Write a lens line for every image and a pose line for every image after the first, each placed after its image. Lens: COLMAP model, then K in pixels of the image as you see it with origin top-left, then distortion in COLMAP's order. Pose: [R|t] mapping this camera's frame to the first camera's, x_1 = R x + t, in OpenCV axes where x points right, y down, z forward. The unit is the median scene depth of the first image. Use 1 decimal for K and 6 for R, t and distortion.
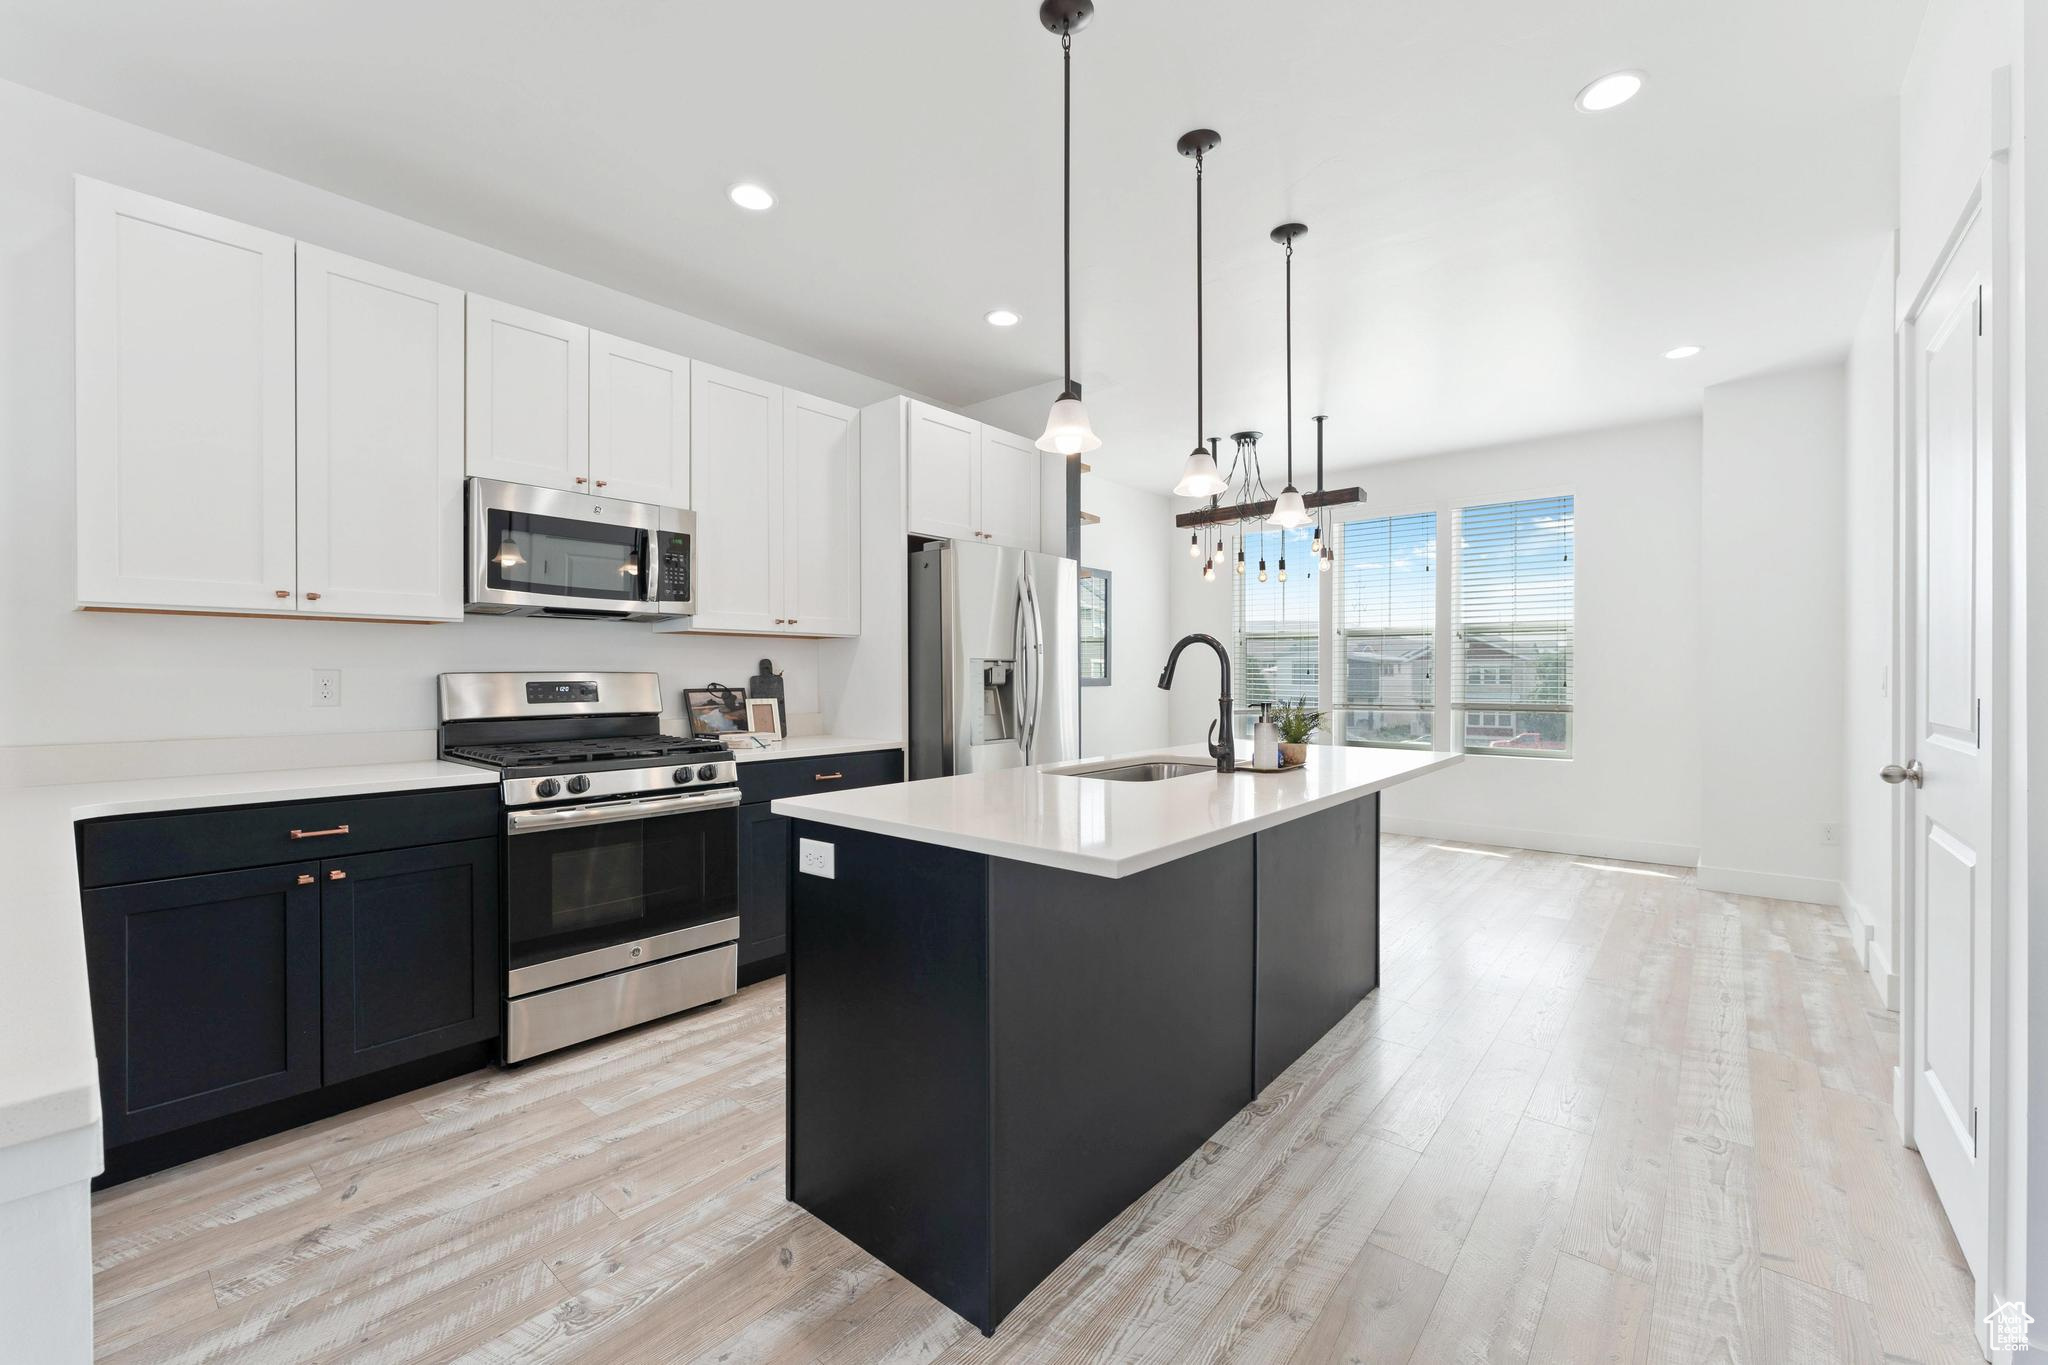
lens RADIAL K [[815.6, 0, 1019.8], [0, 815.6, 679.5], [0, 0, 1]] dist [0.004528, 0.000160]
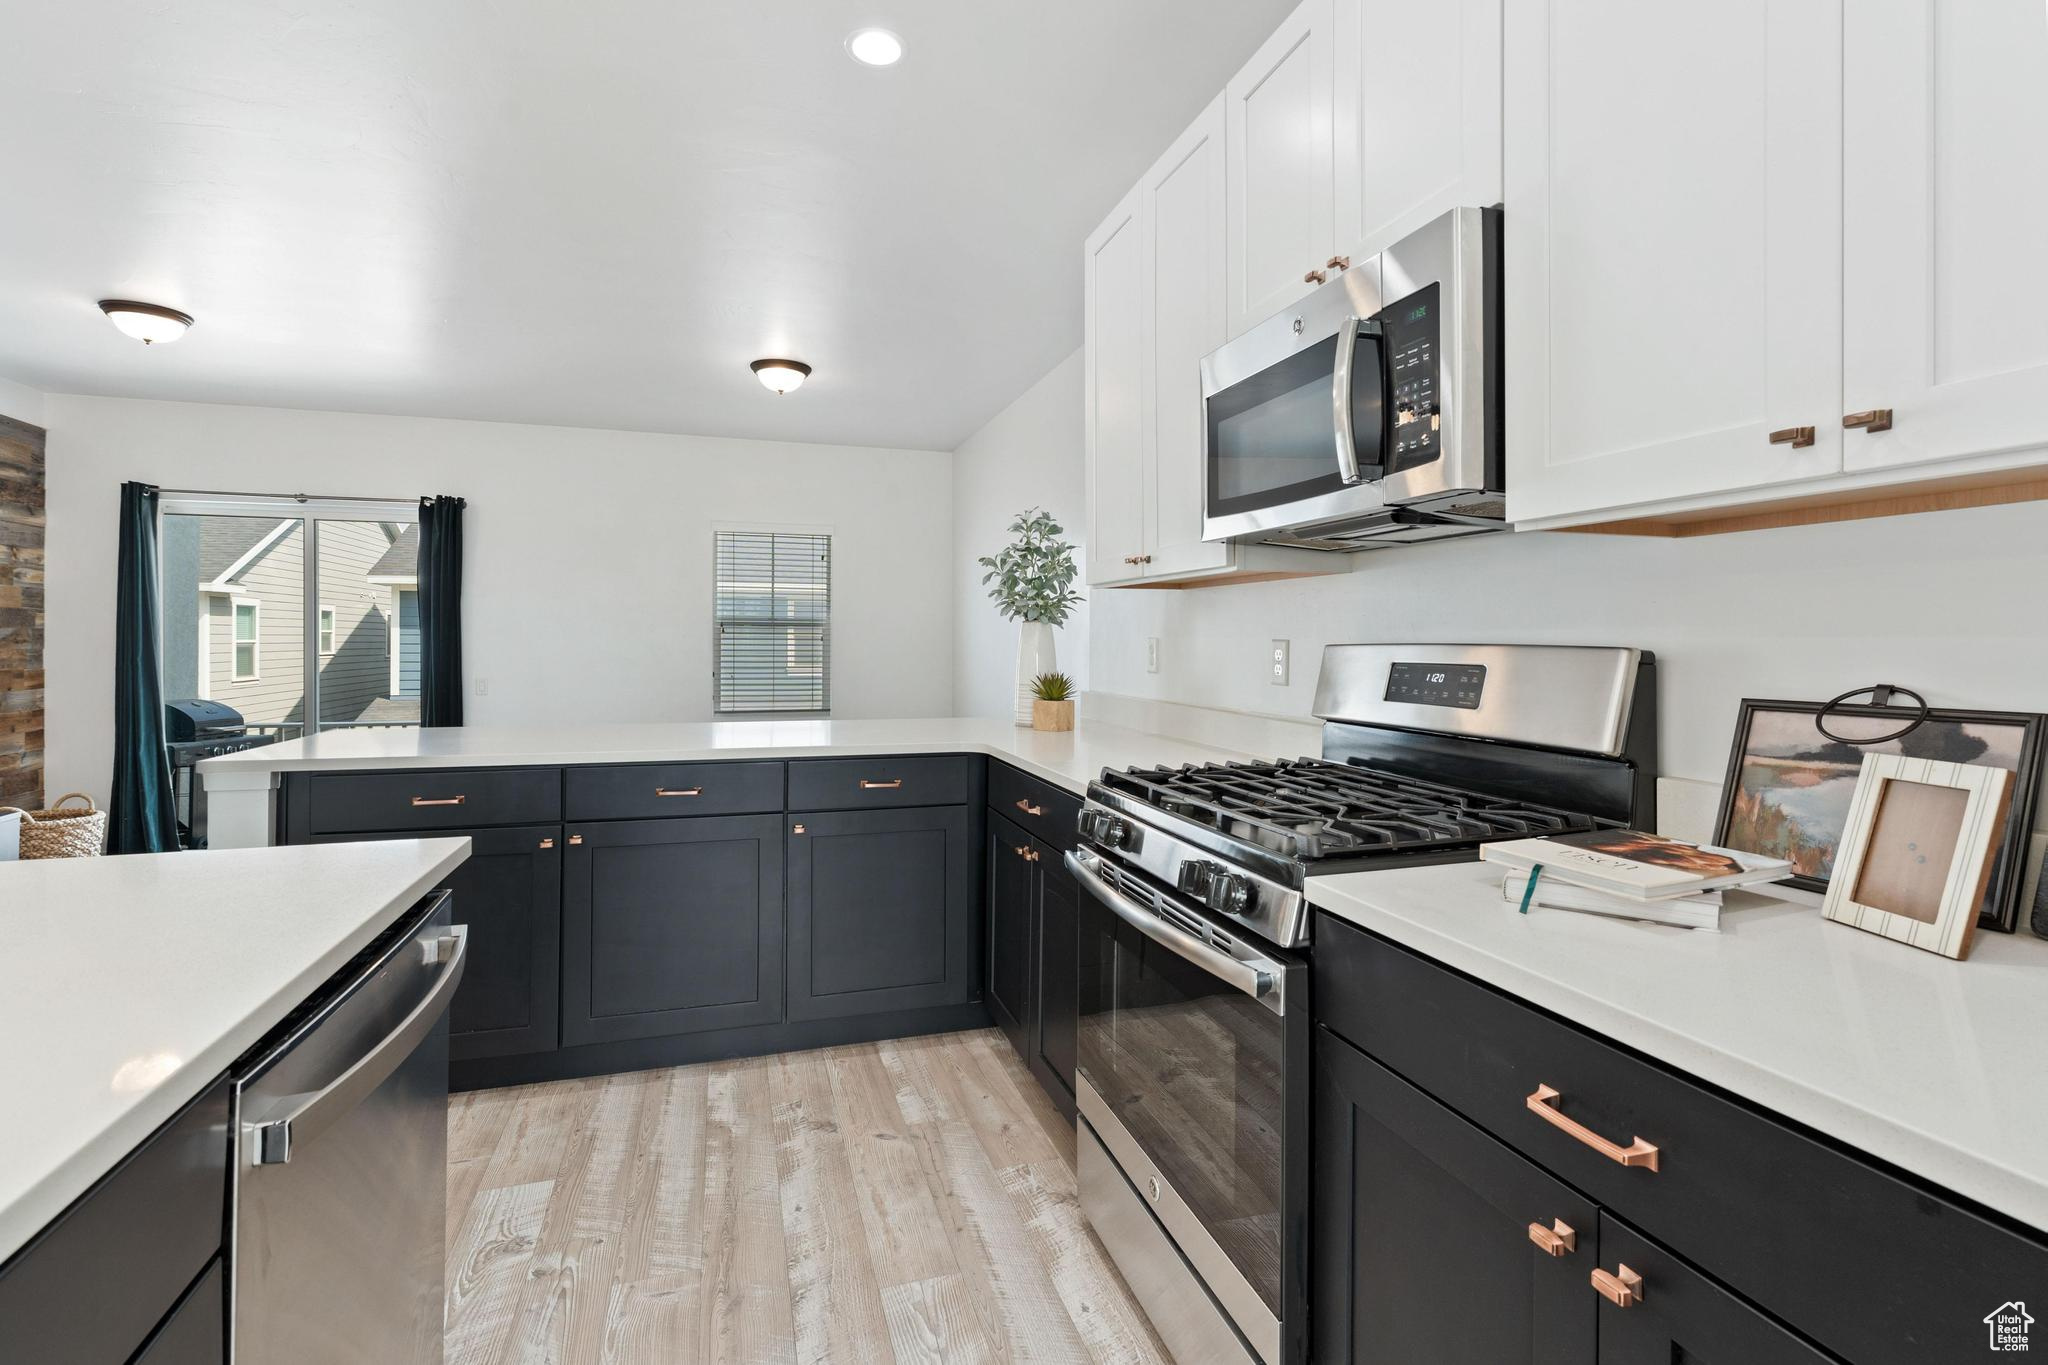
lens RADIAL K [[930.6, 0, 1018.9], [0, 930.6, 638.6], [0, 0, 1]] dist [-0.002901, 0.000066]
pose [[-0.531032, -0.000461, -0.847352, 0.099196], [-0.007585, 0.999962, 0.004209, -0.020331], [0.847318, 0.008663, -0.531015, 1.675250]]
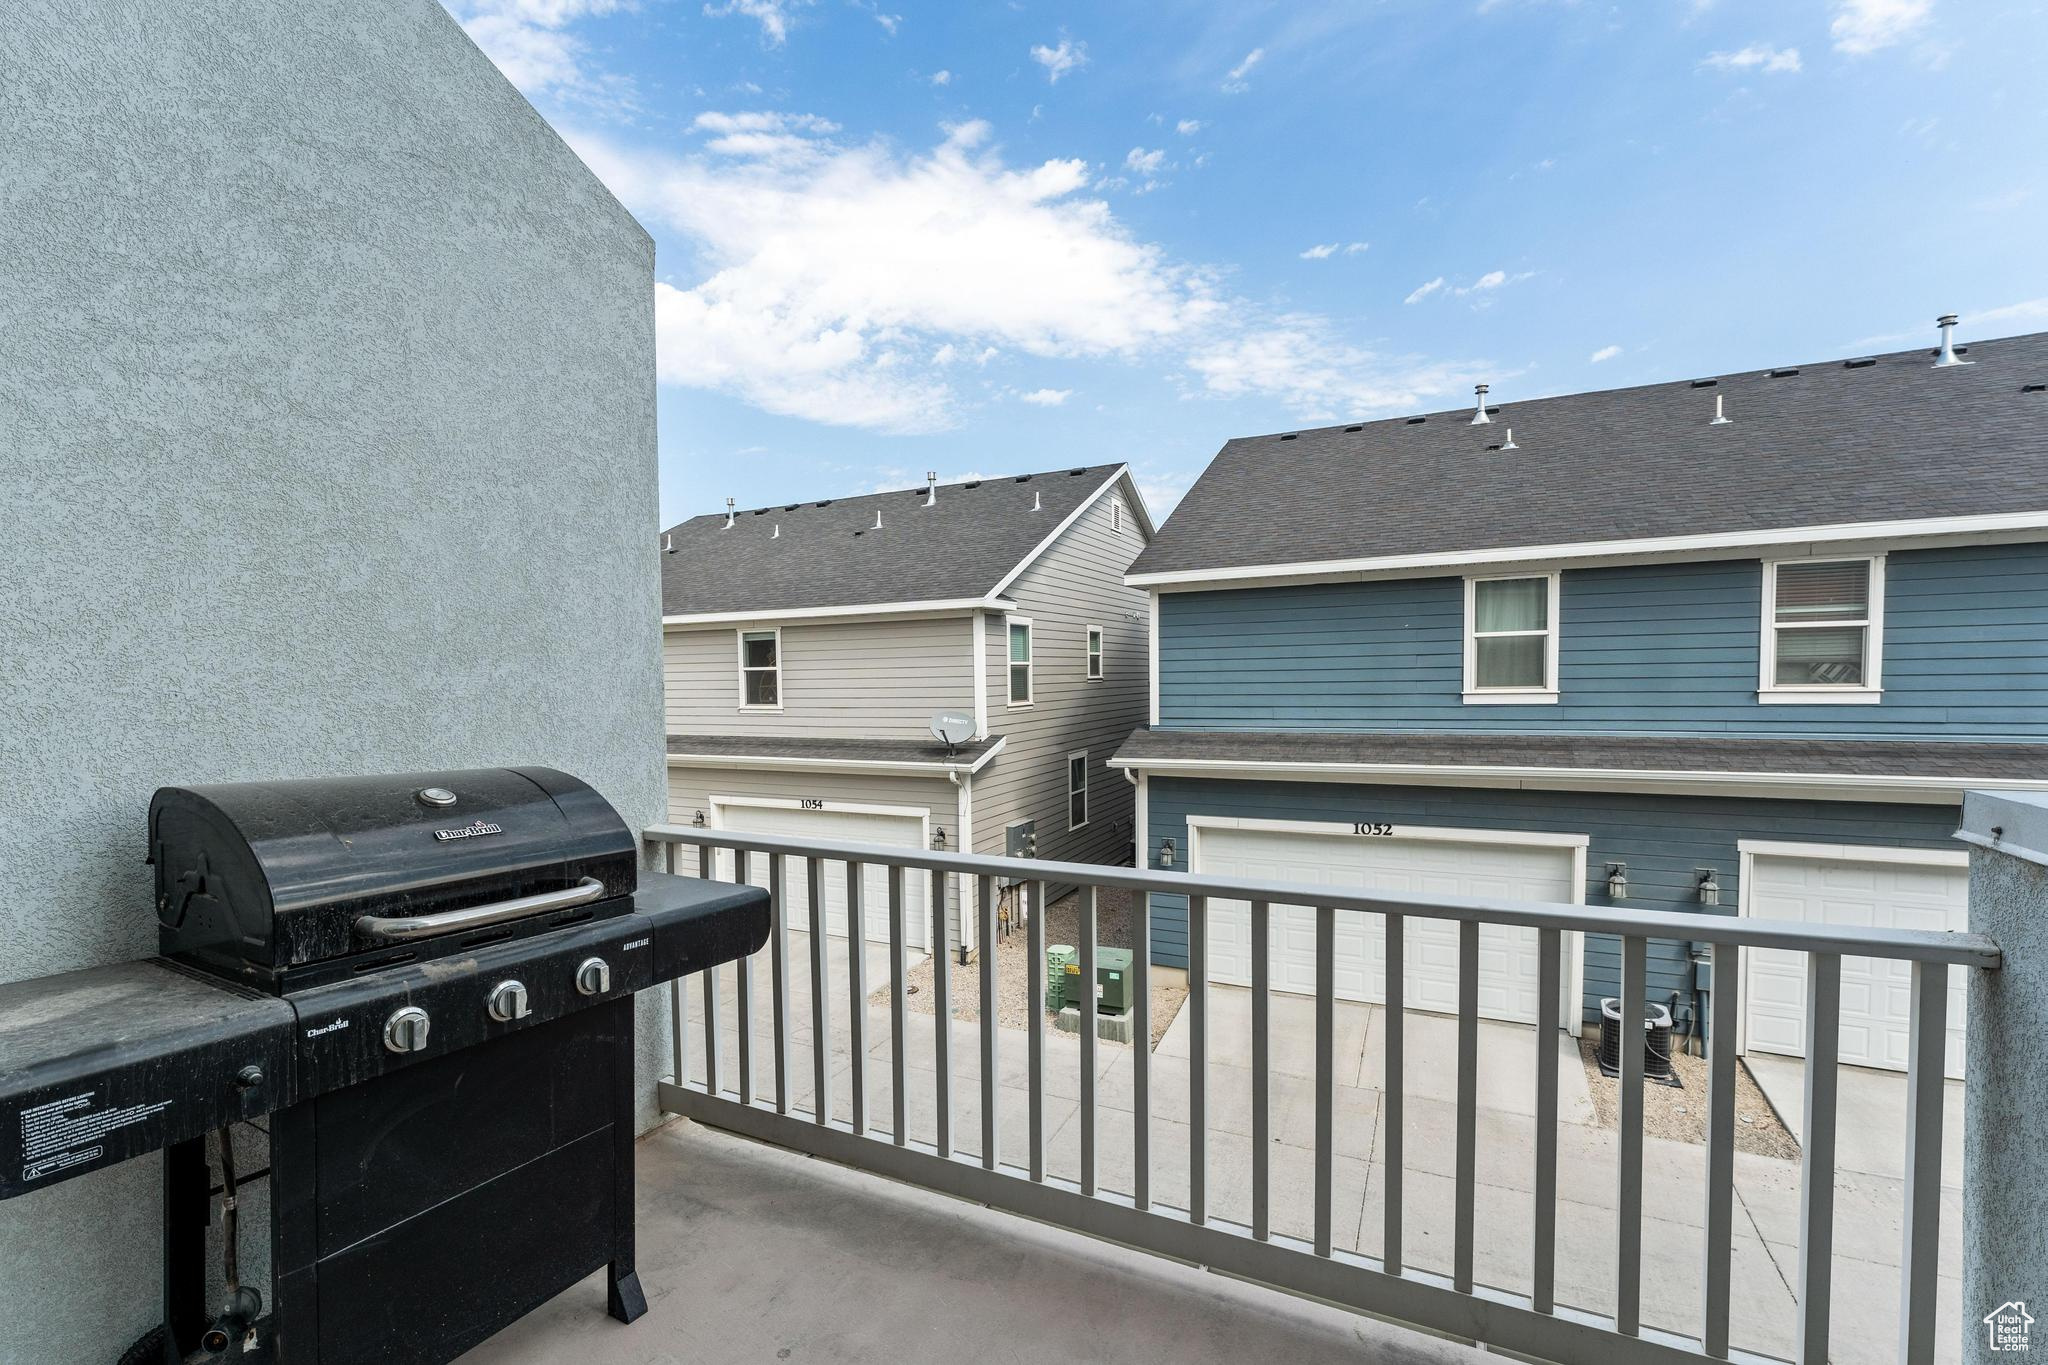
lens RADIAL K [[865.7, 0, 1012.9], [0, 865.7, 698.9], [0, 0, 1]] dist [0.001753, 0.000052]
pose [[-0.969636, 0.026274, -0.243138, -1.530269], [0.018539, 0.999248, 0.034049, 0.147086], [0.243850, 0.028508, -0.969394, -1.794784]]
